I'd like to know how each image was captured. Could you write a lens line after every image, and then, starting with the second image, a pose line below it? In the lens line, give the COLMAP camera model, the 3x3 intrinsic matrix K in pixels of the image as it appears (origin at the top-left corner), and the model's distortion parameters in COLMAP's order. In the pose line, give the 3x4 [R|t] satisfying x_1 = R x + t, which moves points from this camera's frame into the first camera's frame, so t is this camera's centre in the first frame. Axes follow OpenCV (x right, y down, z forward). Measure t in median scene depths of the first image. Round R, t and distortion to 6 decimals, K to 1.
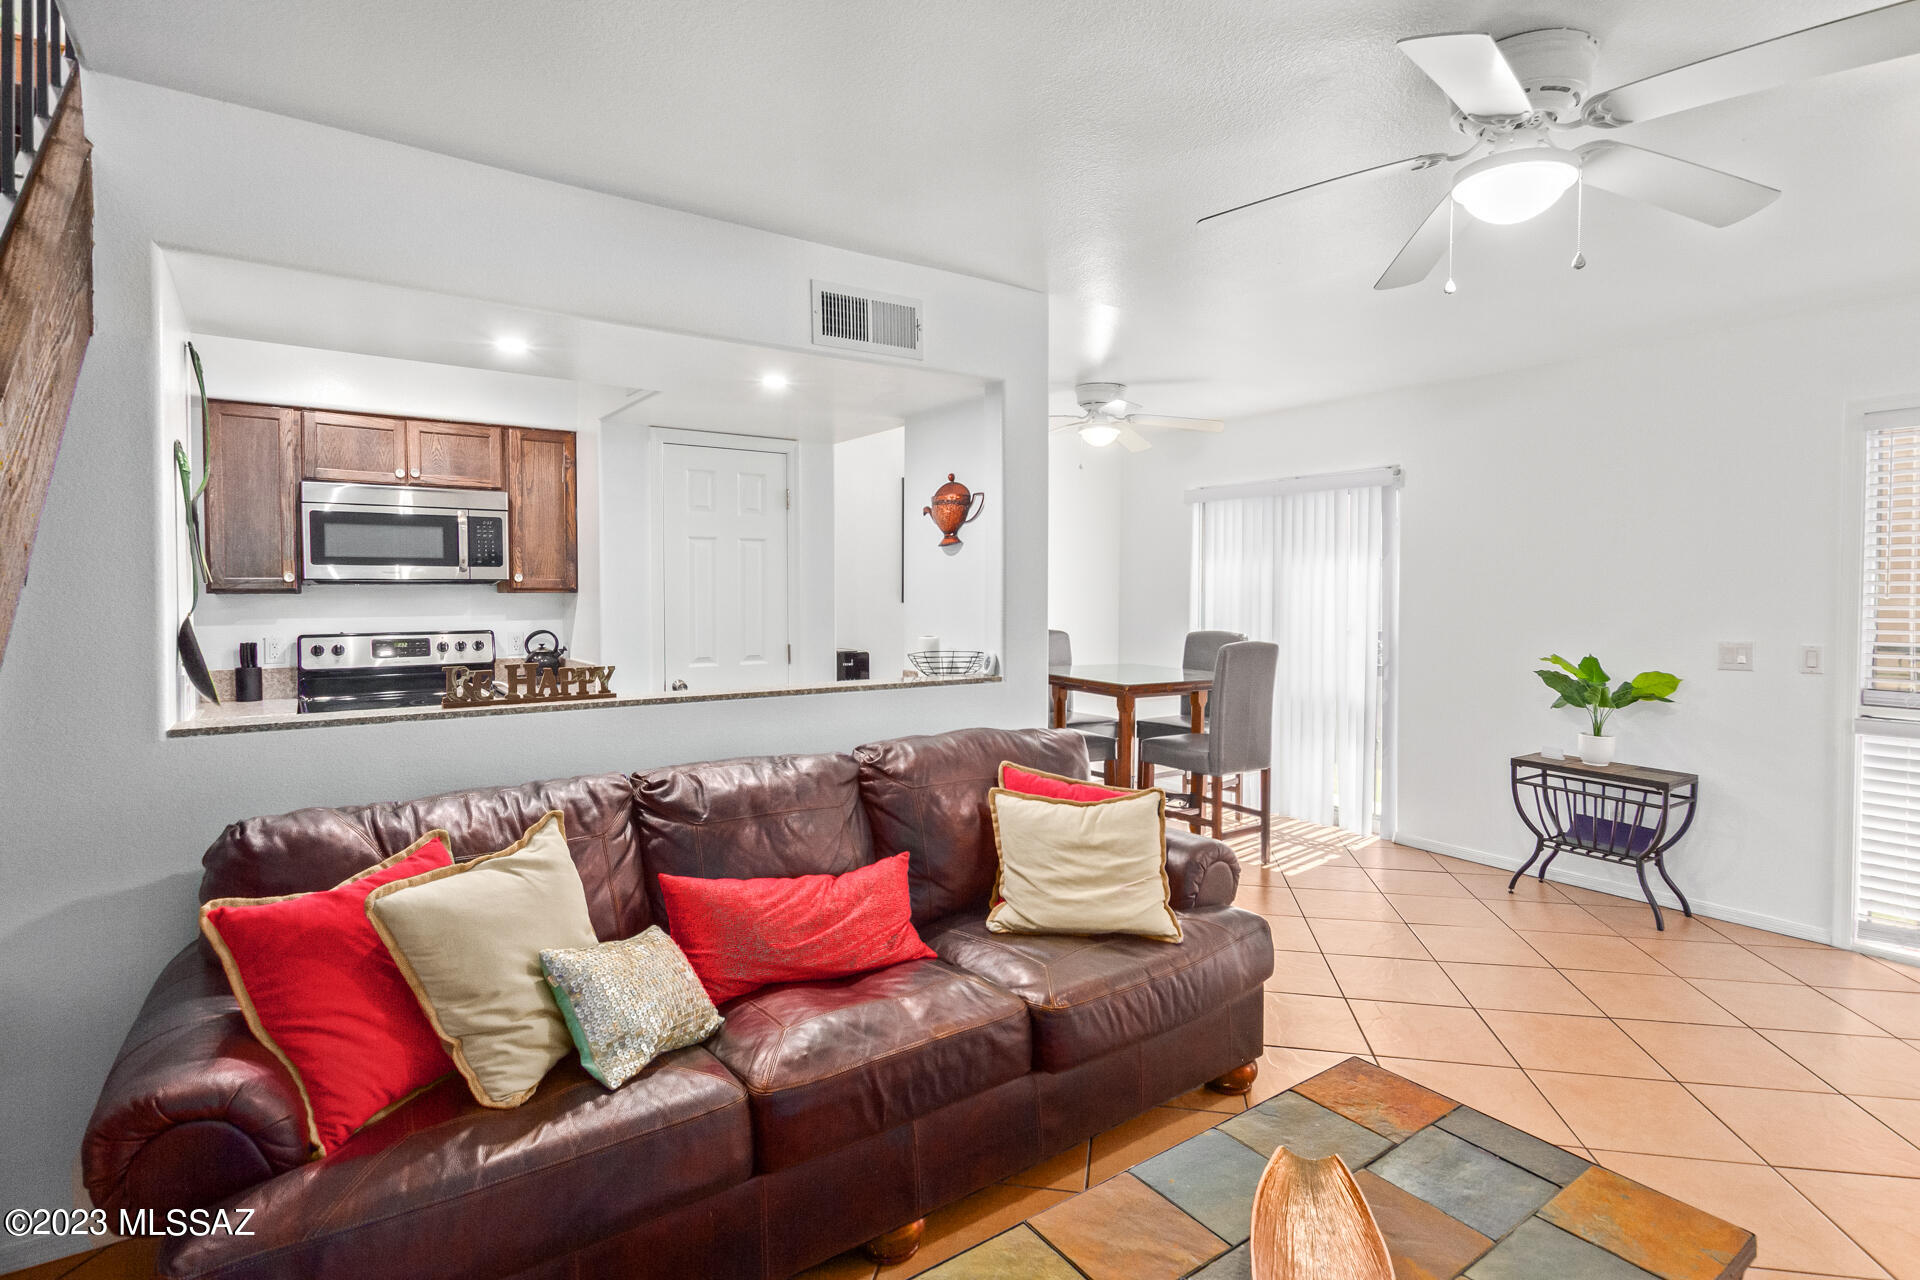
lens RADIAL K [[963.1, 0, 975.6], [0, 963.1, 627.7], [0, 0, 1]] dist [0.009189, -0.003578]
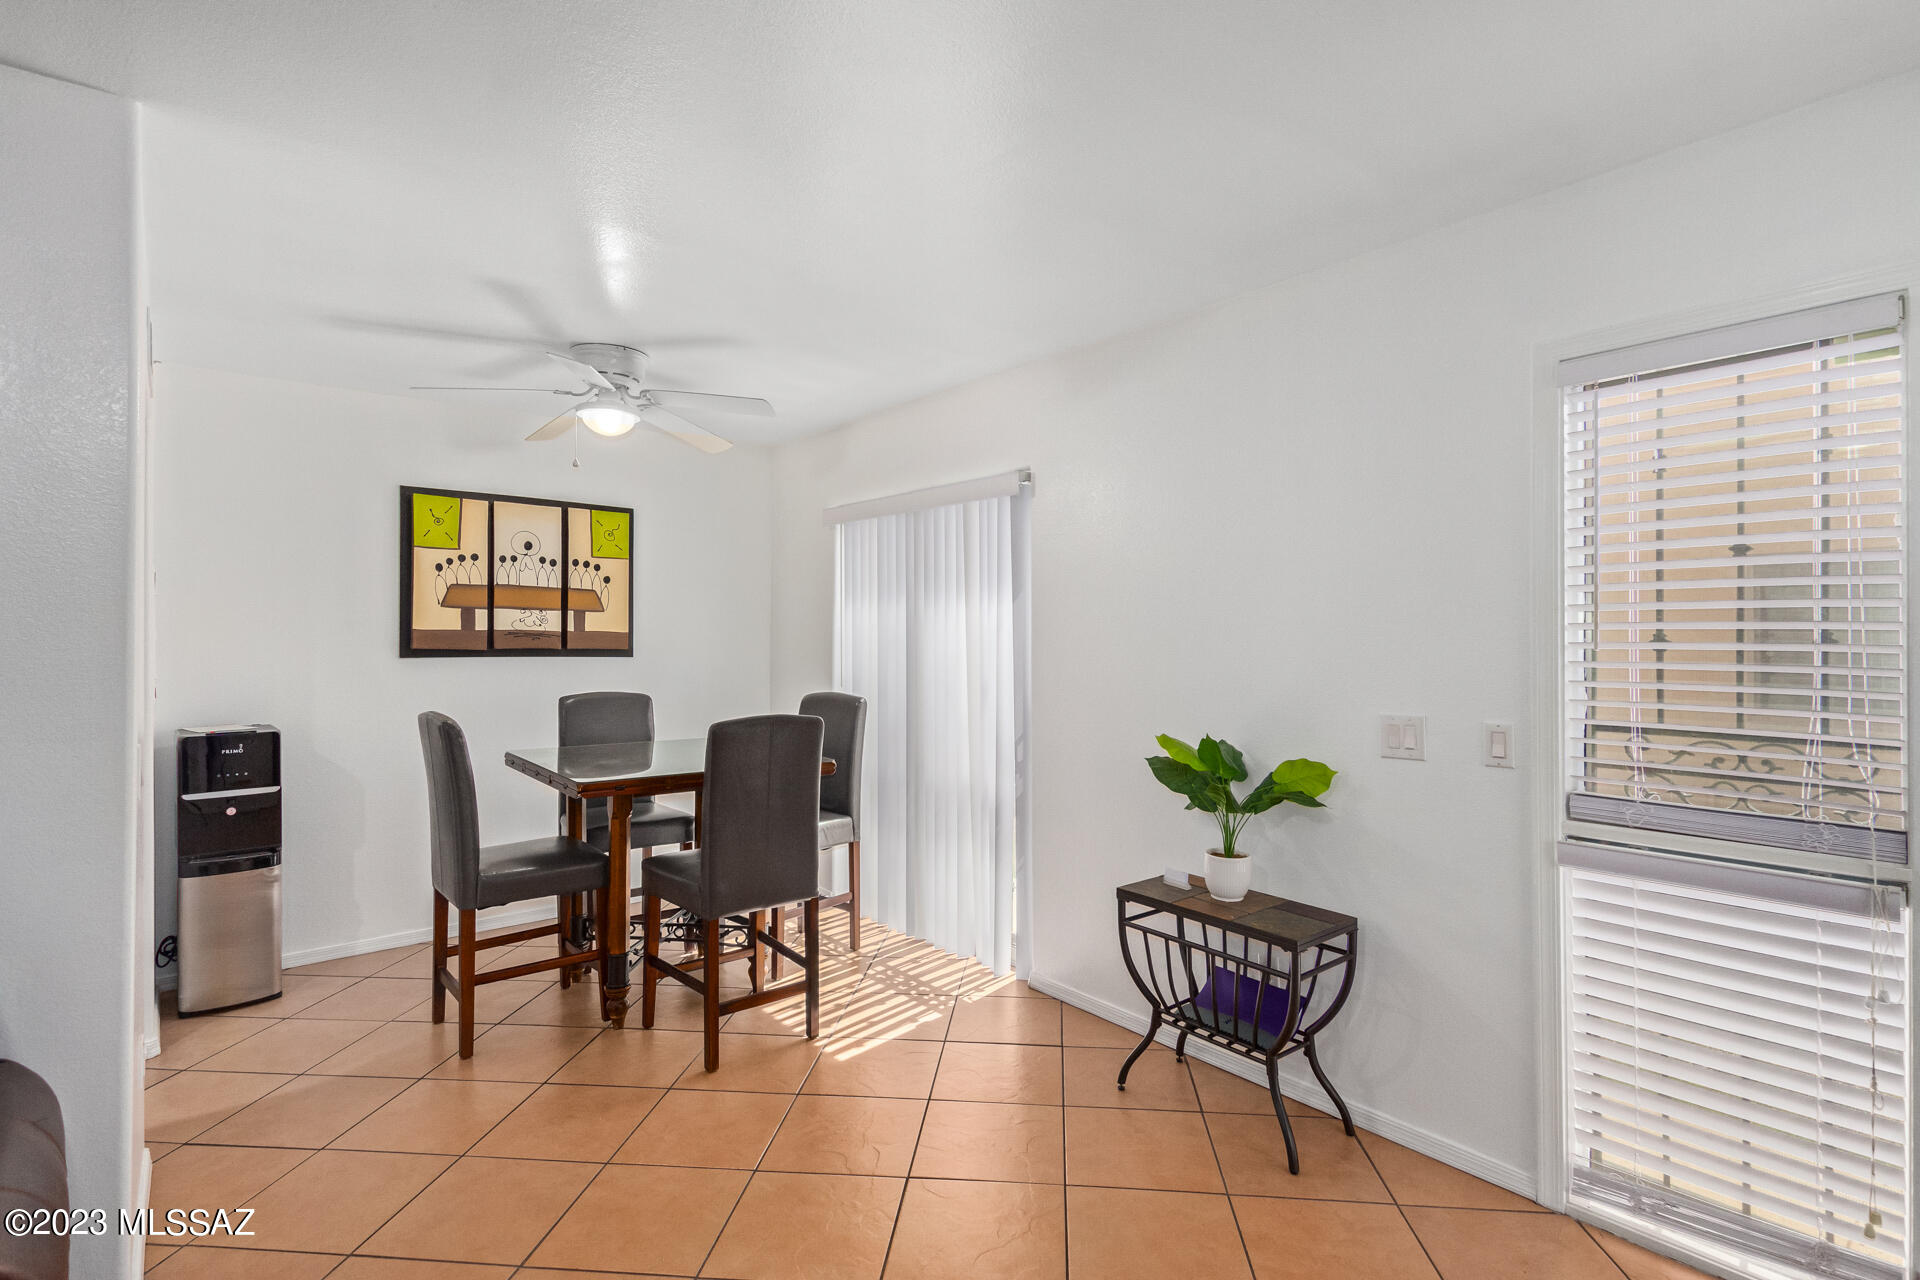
lens RADIAL K [[963.1, 0, 960.8], [0, 963.1, 643.5], [0, 0, 1]] dist [0.009189, -0.003578]
pose [[0.996760, -0.004590, 0.080306, 0.411997], [0.007092, 0.999497, -0.030896, -0.015588], [-0.080124, 0.031365, 0.996291, 0.350695]]
